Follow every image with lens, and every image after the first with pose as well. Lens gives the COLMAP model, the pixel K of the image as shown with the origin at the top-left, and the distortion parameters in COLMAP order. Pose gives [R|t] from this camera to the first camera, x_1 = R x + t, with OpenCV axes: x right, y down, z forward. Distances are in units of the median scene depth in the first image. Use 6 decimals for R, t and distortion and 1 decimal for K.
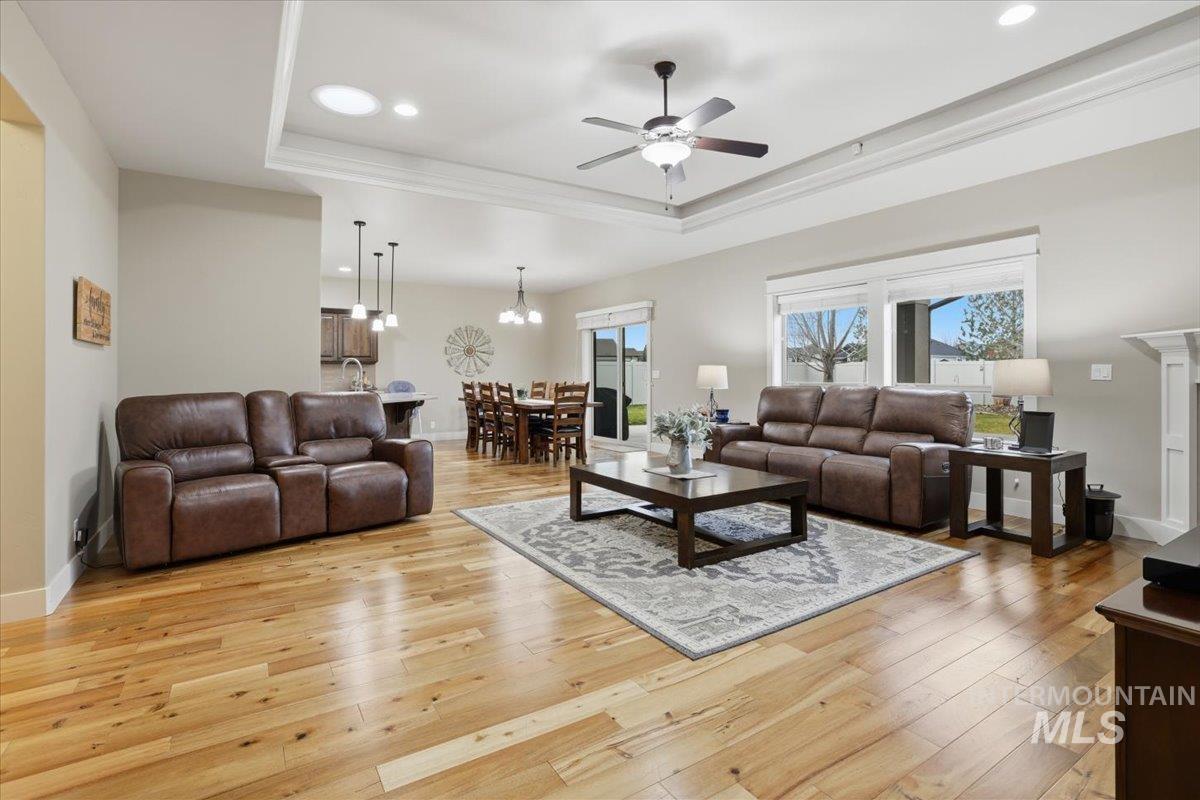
lens RADIAL K [[571.4, 0, 640.4], [0, 571.4, 375.7], [0, 0, 1]] dist [-0.025092, 0.000067]
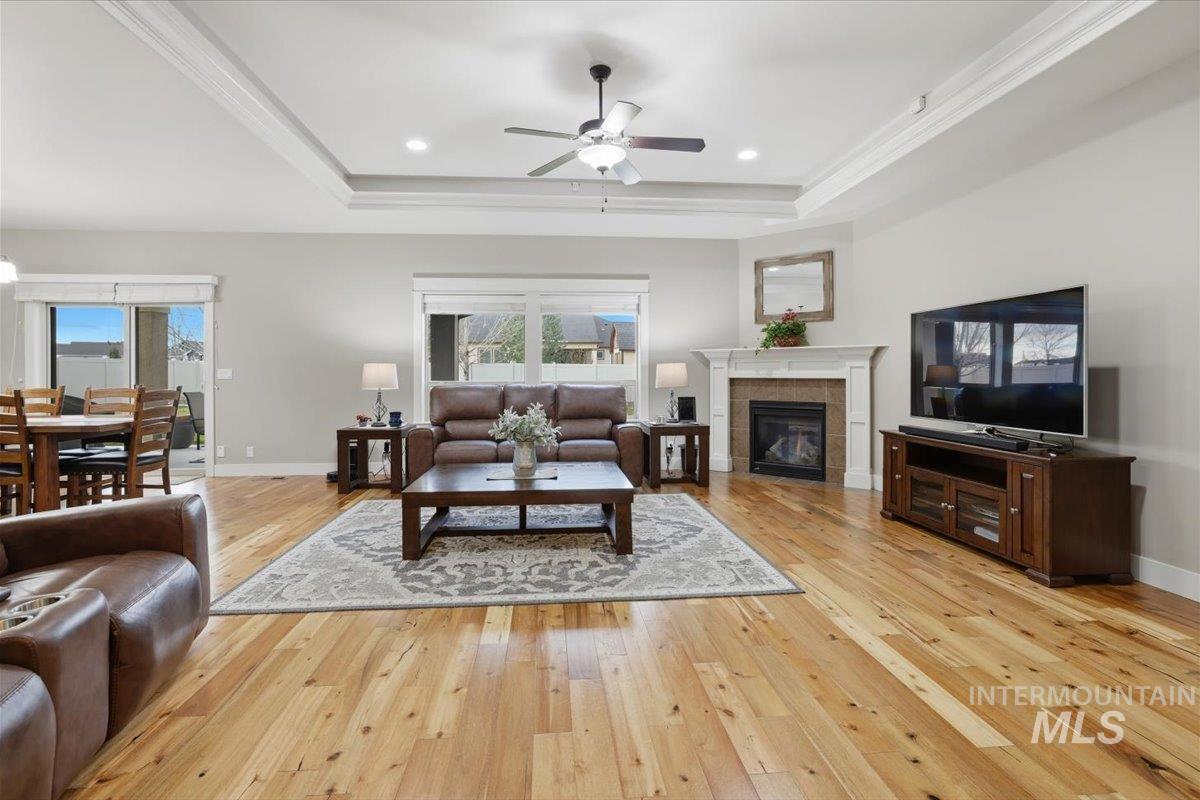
lens RADIAL K [[532.7, 0, 600.0], [0, 532.7, 377.9], [0, 0, 1]] dist [-0.039194, 0.015494]
pose [[0.501985, -0.007806, 0.864841, -0.772960], [0.003283, 0.999969, 0.007121, -0.000957], [-0.864870, -0.000735, 0.501995, 0.522898]]
